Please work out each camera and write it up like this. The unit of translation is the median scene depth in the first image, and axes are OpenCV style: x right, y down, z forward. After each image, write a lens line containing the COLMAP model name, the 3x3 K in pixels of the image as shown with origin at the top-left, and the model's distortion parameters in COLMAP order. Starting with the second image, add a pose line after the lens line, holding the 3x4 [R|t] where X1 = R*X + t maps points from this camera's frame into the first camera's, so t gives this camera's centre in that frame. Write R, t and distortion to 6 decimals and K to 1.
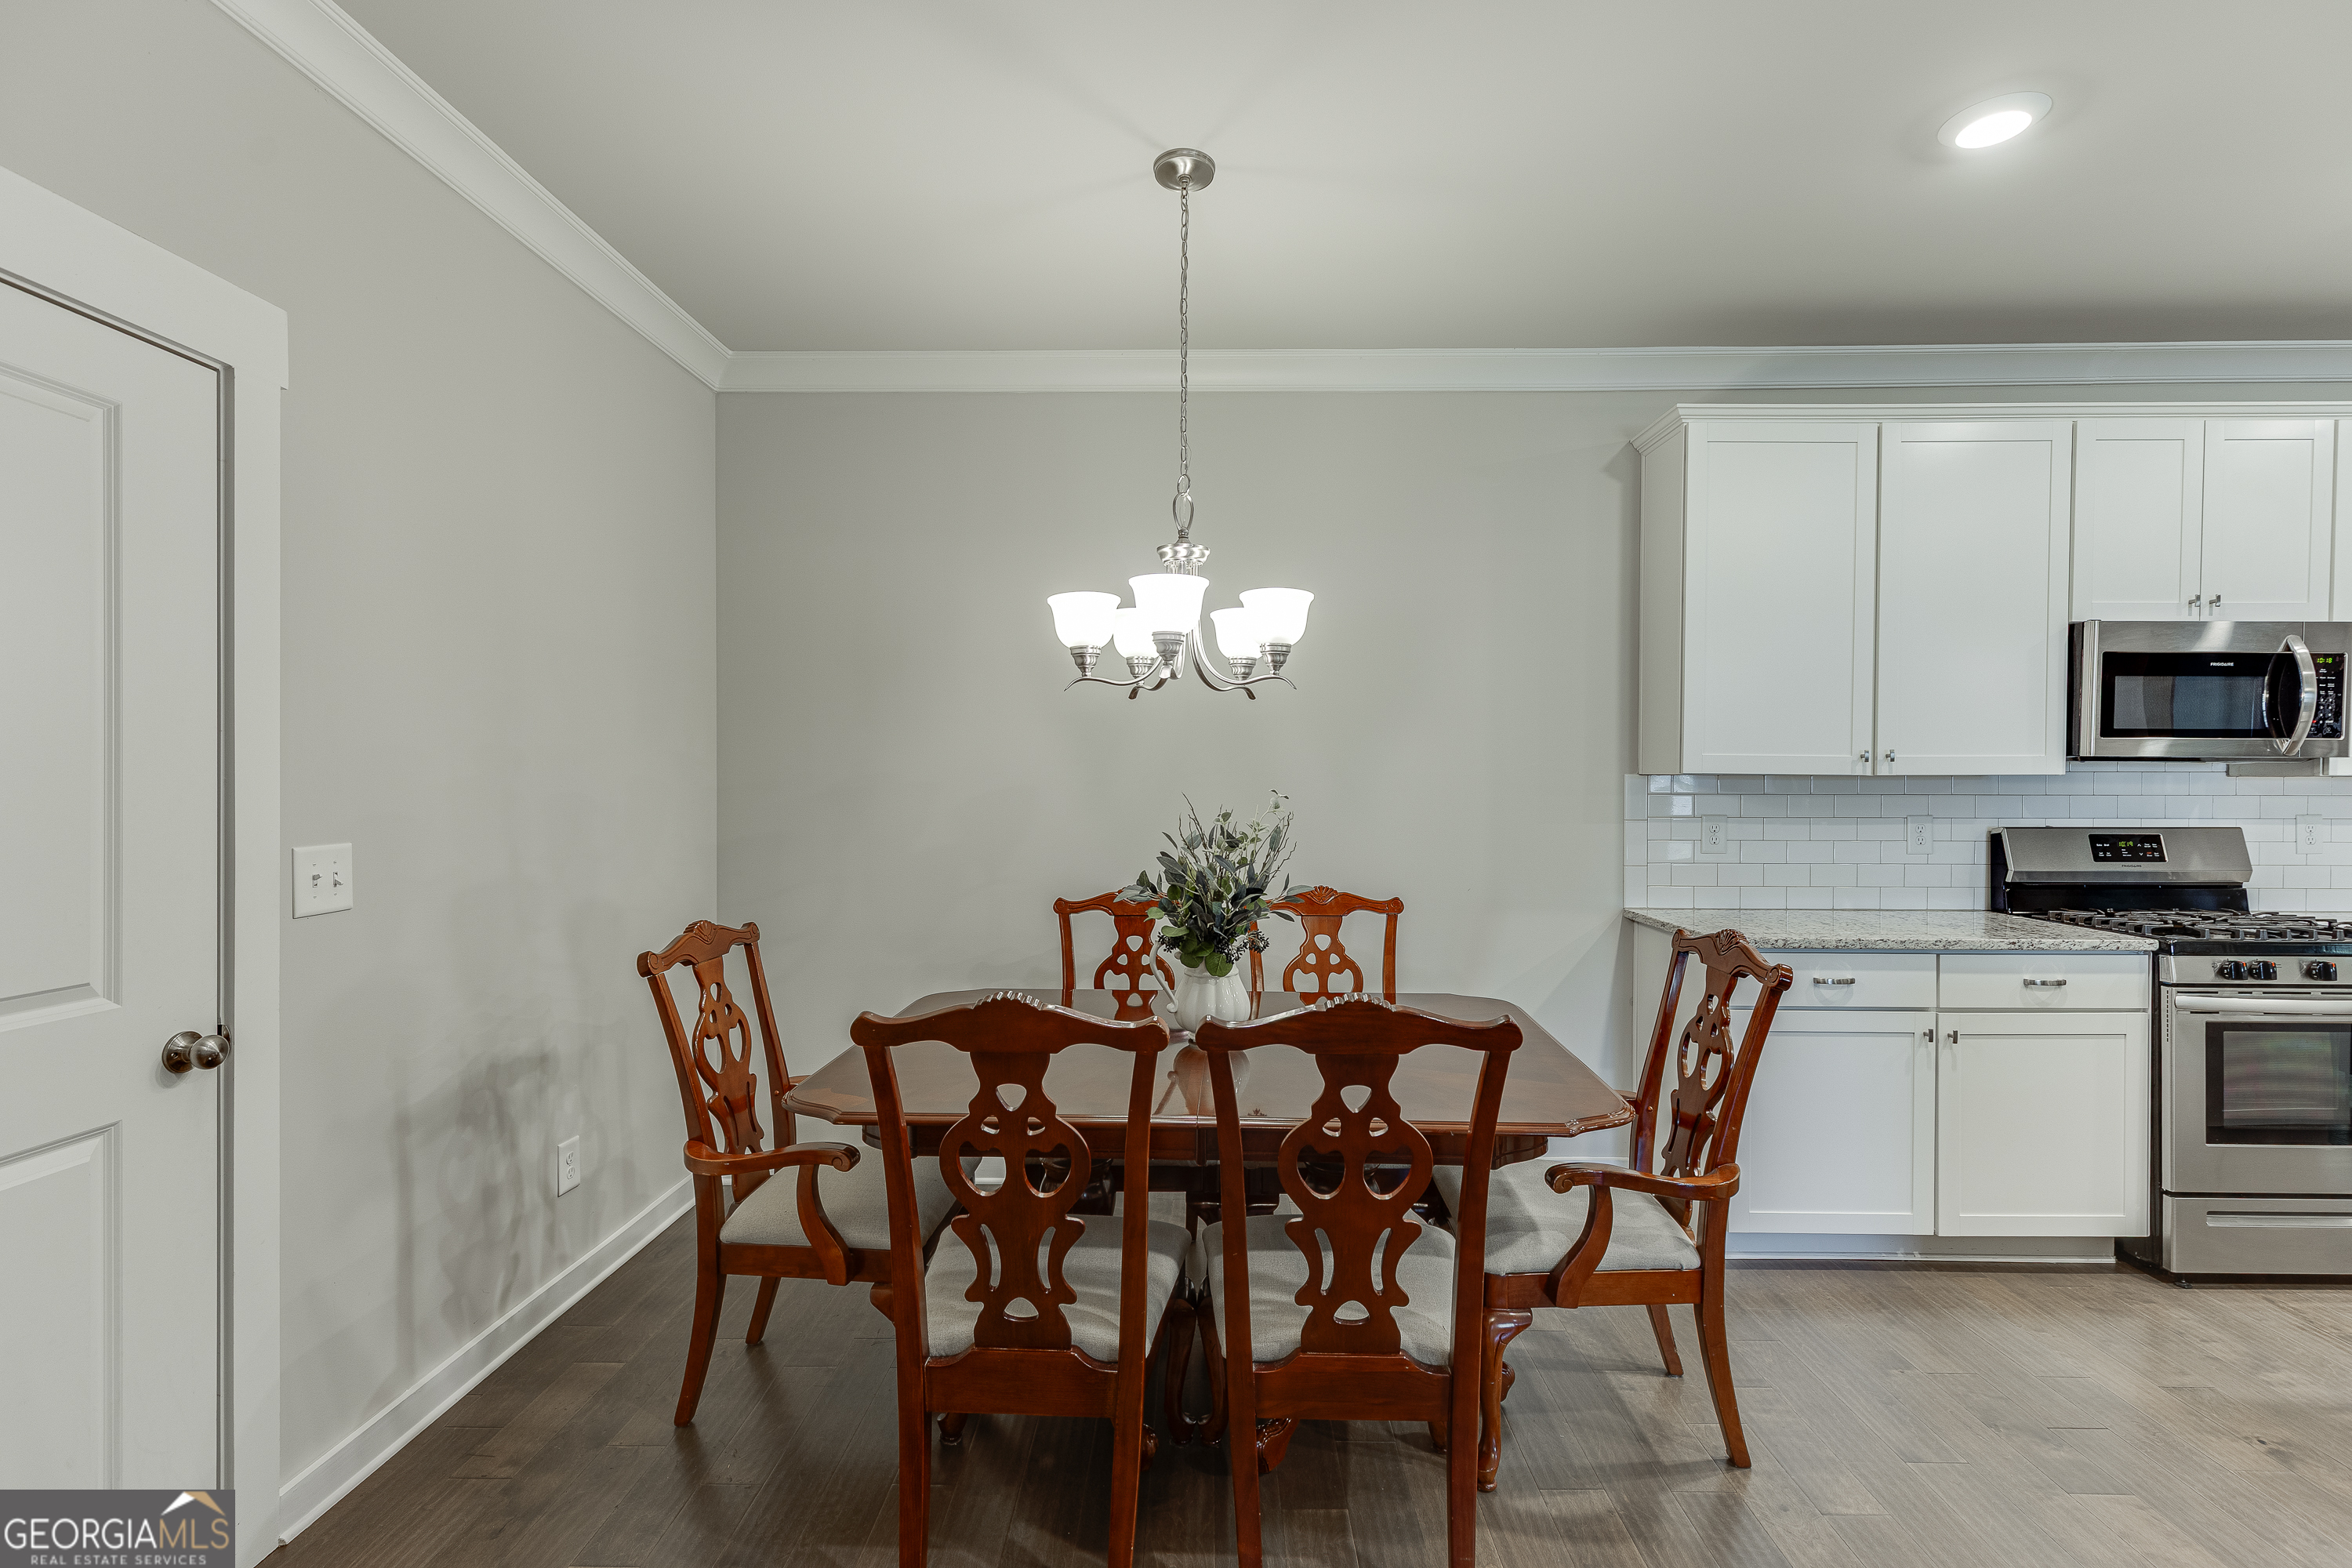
lens RADIAL K [[1050.5, 0, 1195.0], [0, 1050.5, 789.3], [0, 0, 1]] dist [0.001246, 0.000192]
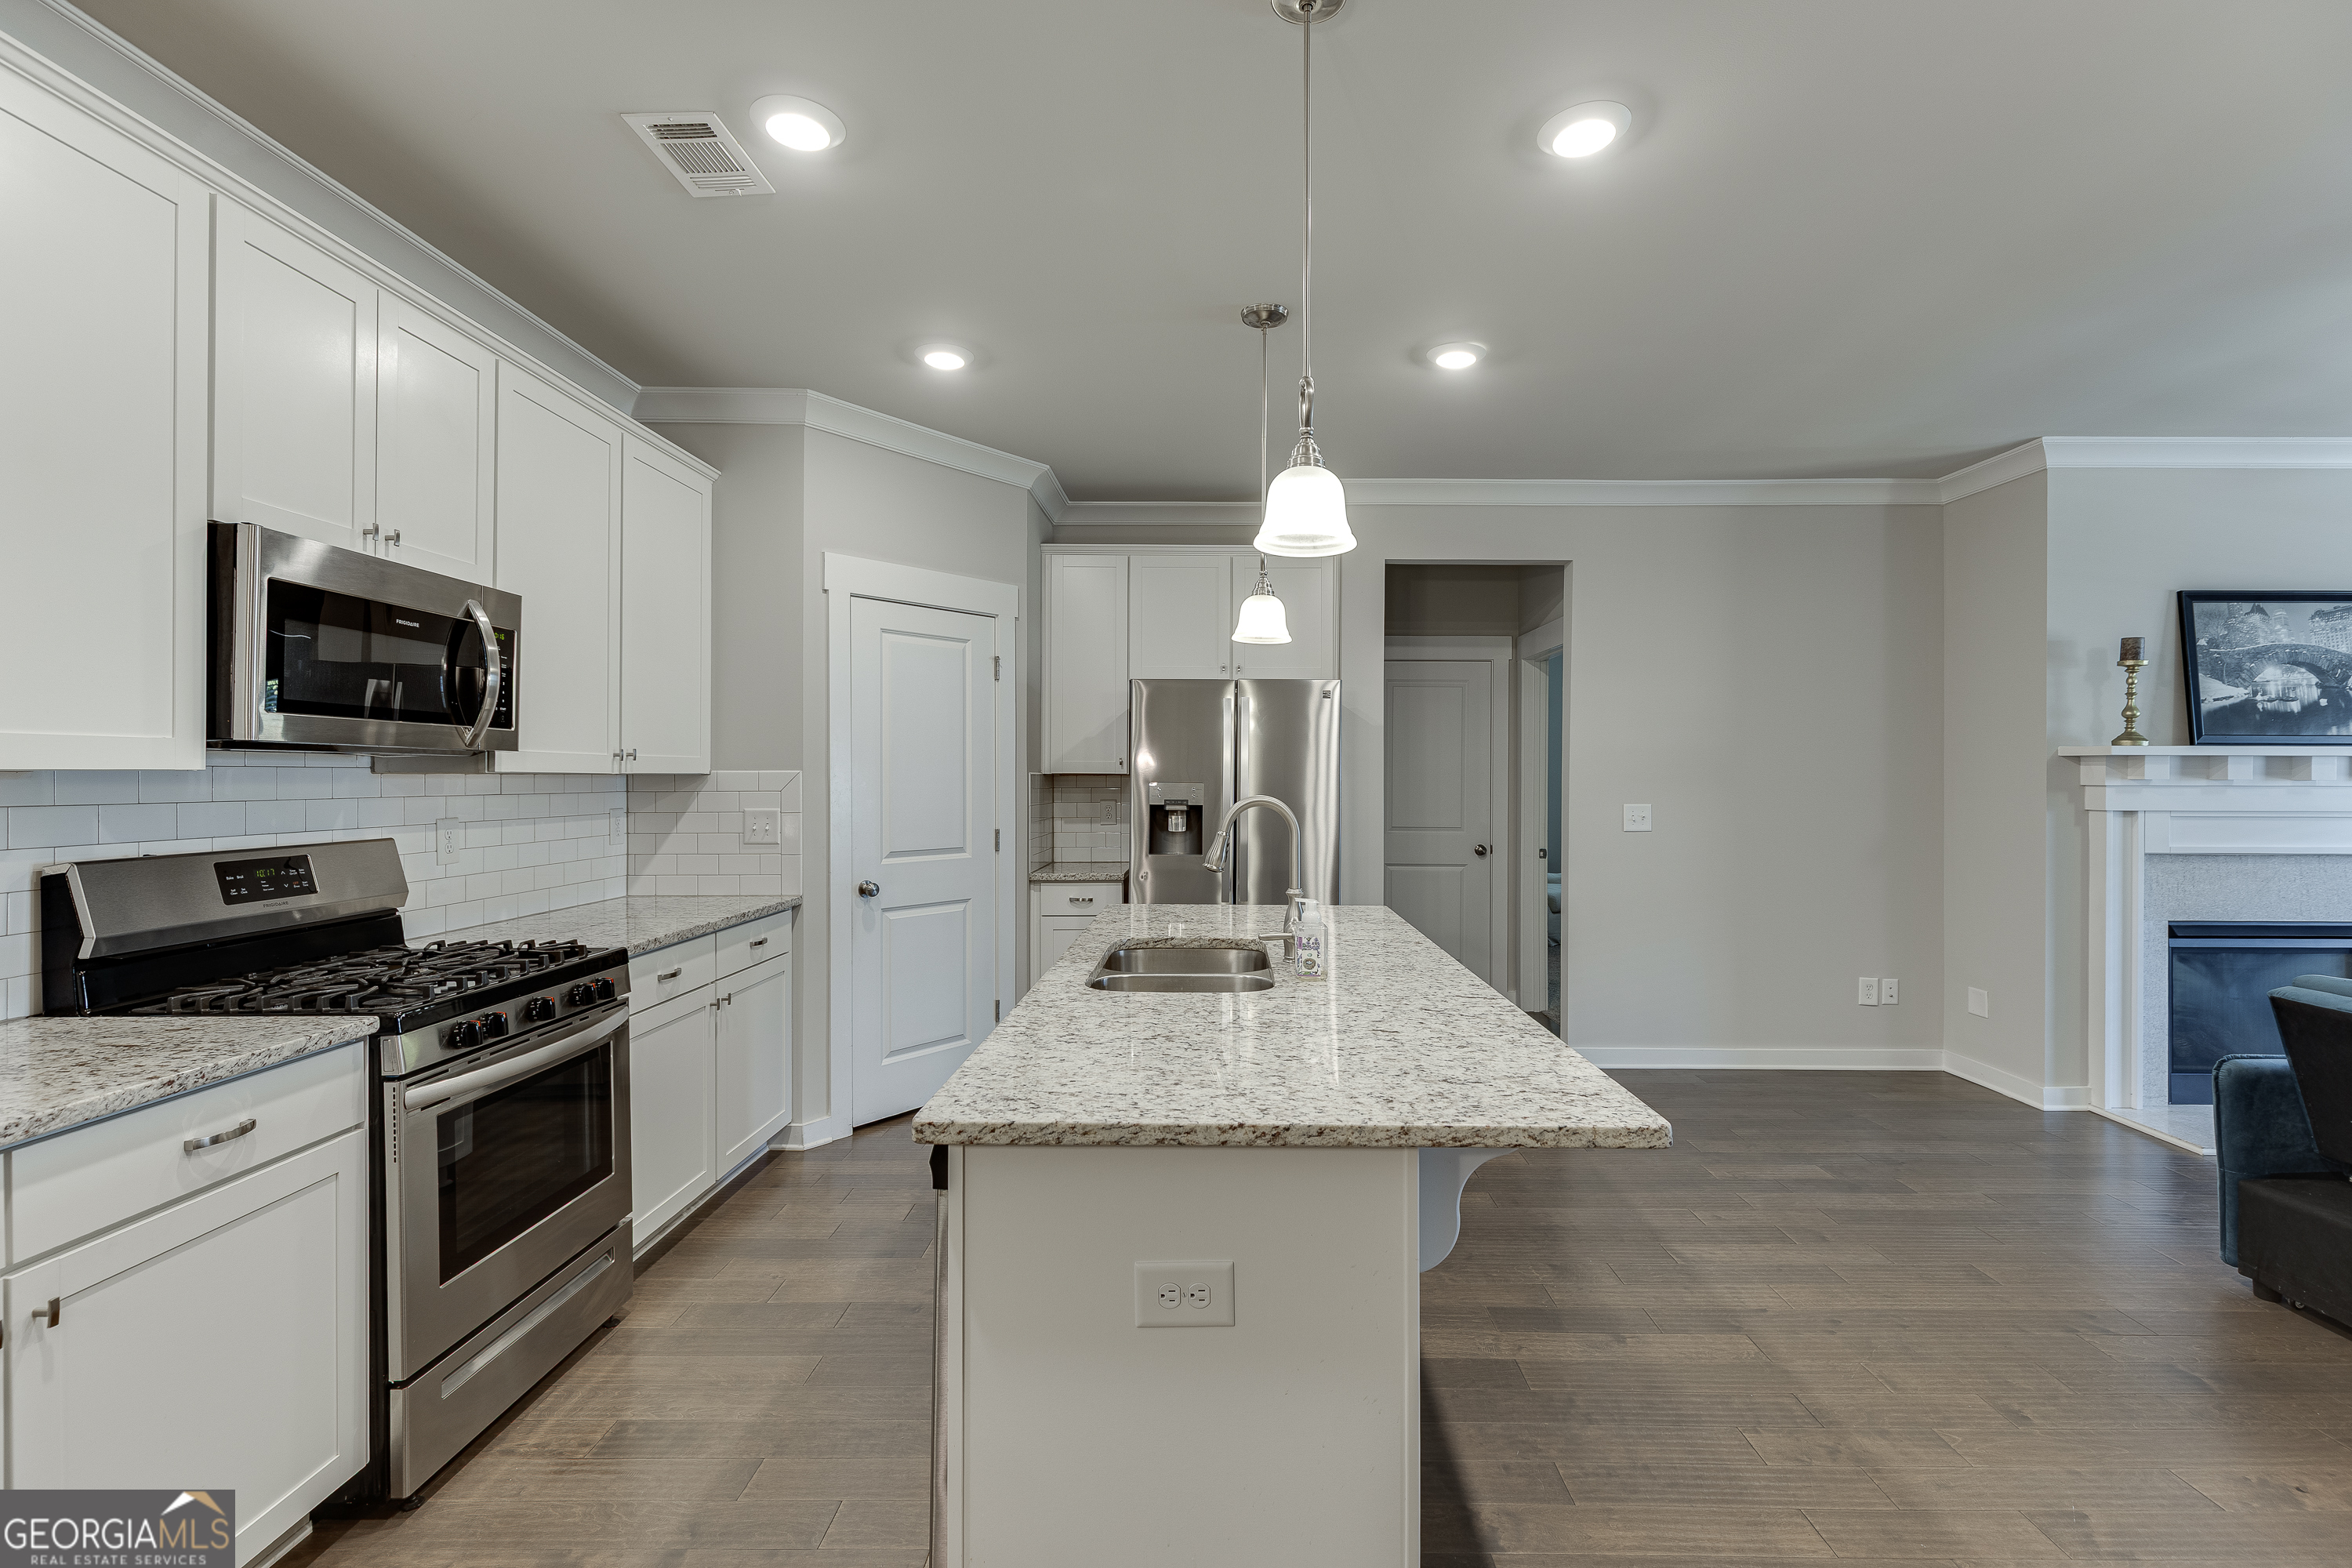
lens RADIAL K [[1059.5, 0, 1212.5], [0, 1059.5, 775.1], [0, 0, 1]] dist [0.002977, 0.000230]
pose [[-0.013364, -0.001090, 0.999910, 0.209111], [0.012096, 0.999926, 0.001251, -0.004867], [-0.999838, 0.012112, -0.013350, 0.433968]]
